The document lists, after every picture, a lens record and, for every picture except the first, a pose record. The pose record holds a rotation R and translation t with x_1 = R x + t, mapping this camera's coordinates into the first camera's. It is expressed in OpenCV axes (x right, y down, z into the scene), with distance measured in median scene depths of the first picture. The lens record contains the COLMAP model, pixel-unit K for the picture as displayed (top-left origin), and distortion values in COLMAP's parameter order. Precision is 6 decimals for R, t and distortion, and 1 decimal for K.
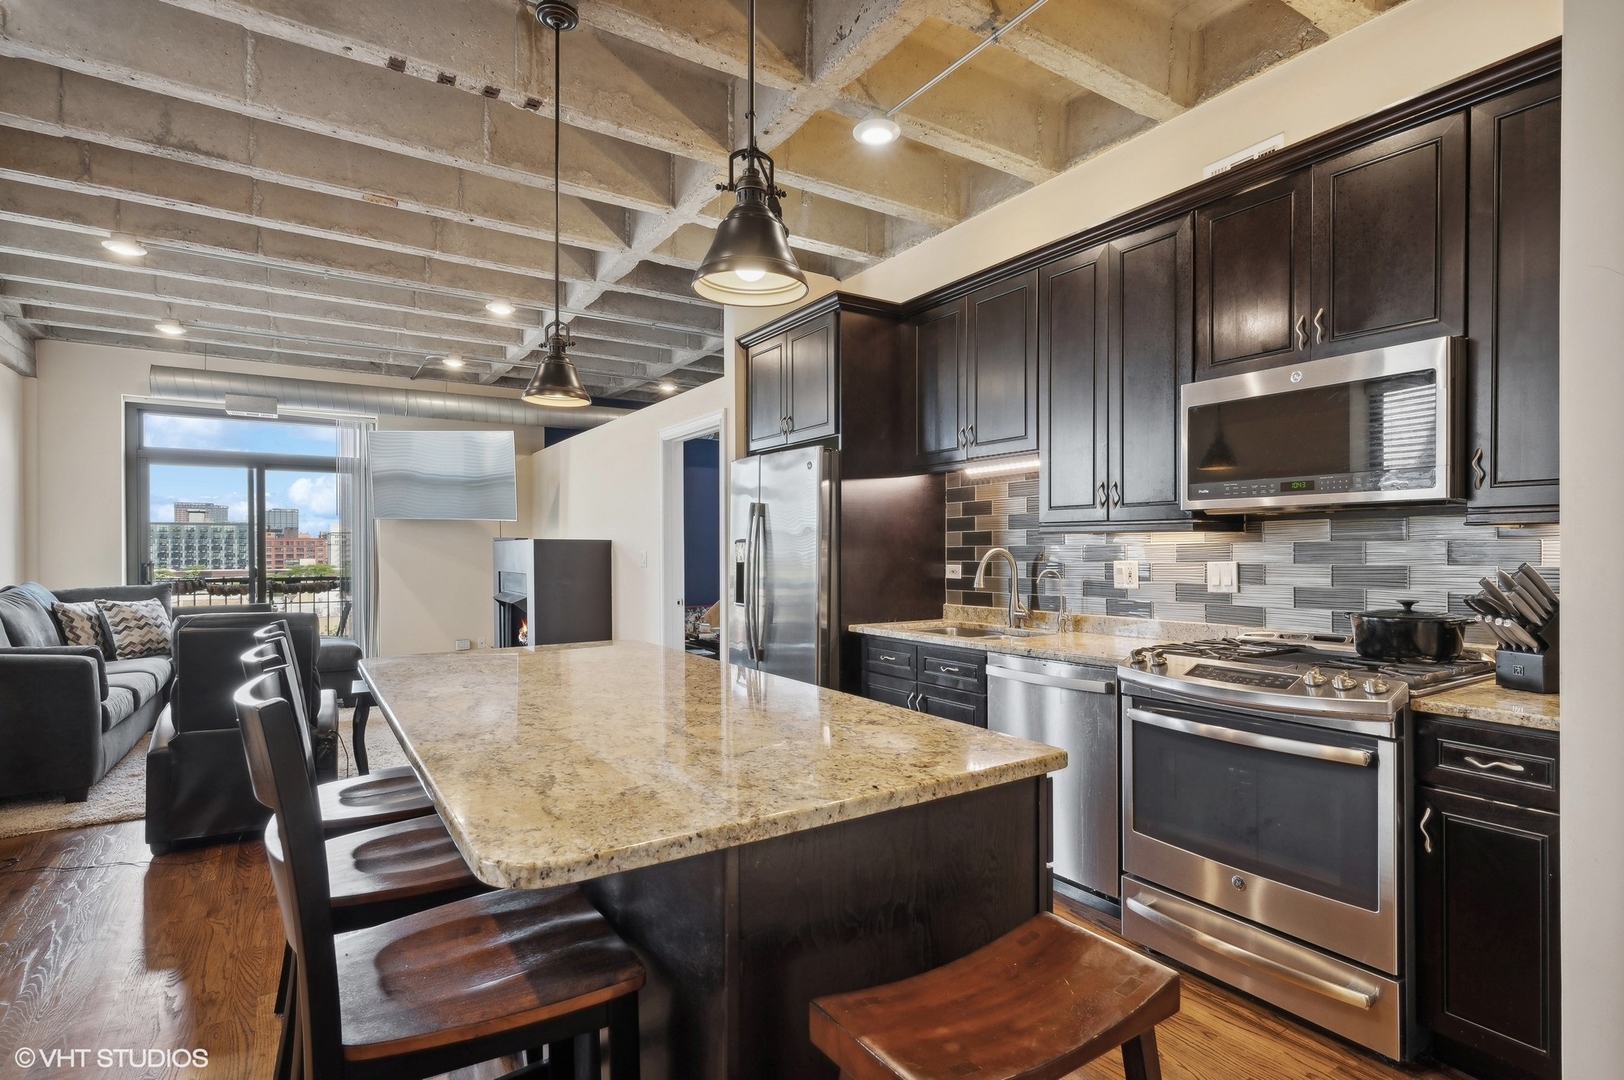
lens RADIAL K [[811.4, 0, 815.3], [0, 811.4, 548.7], [0, 0, 1]] dist [0.000003, 0.000117]
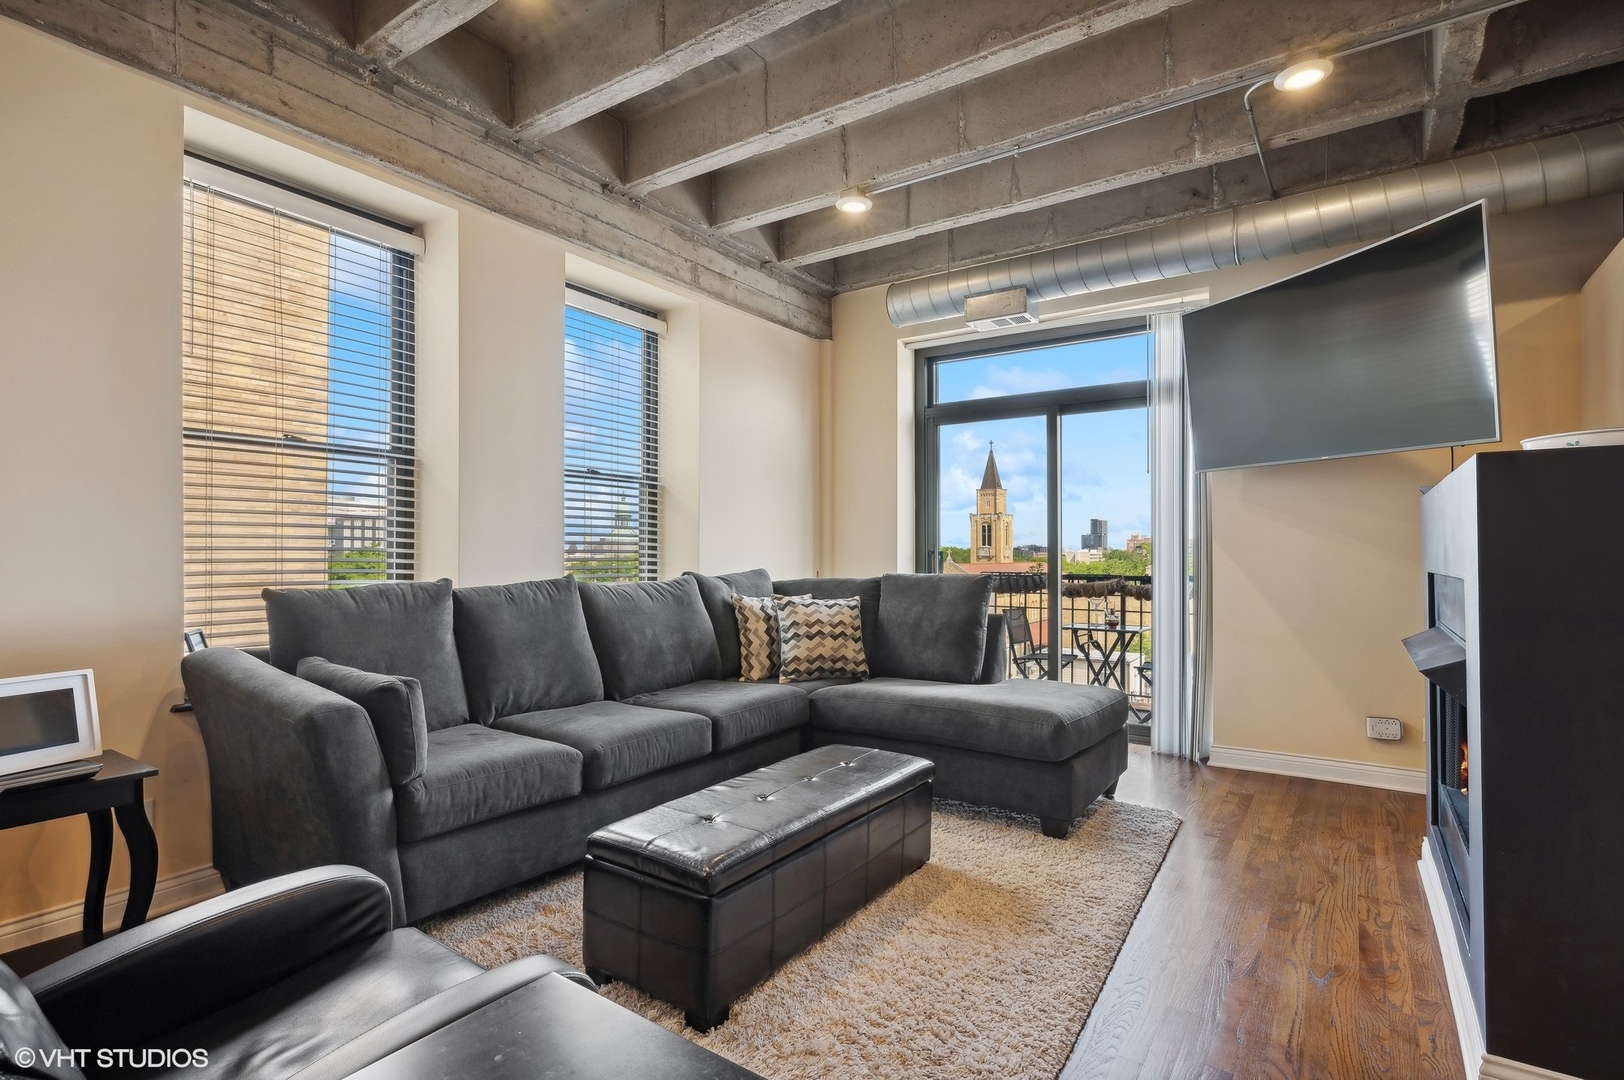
lens RADIAL K [[796.7, 0, 811.2], [0, 796.7, 543.2], [0, 0, 1]] dist [0.000519, 0.000071]
pose [[0.392628, -0.006878, -0.919672, -0.197482], [0.003477, 0.999976, -0.005994, 0.020316], [0.919691, -0.000844, 0.392642, 0.727801]]
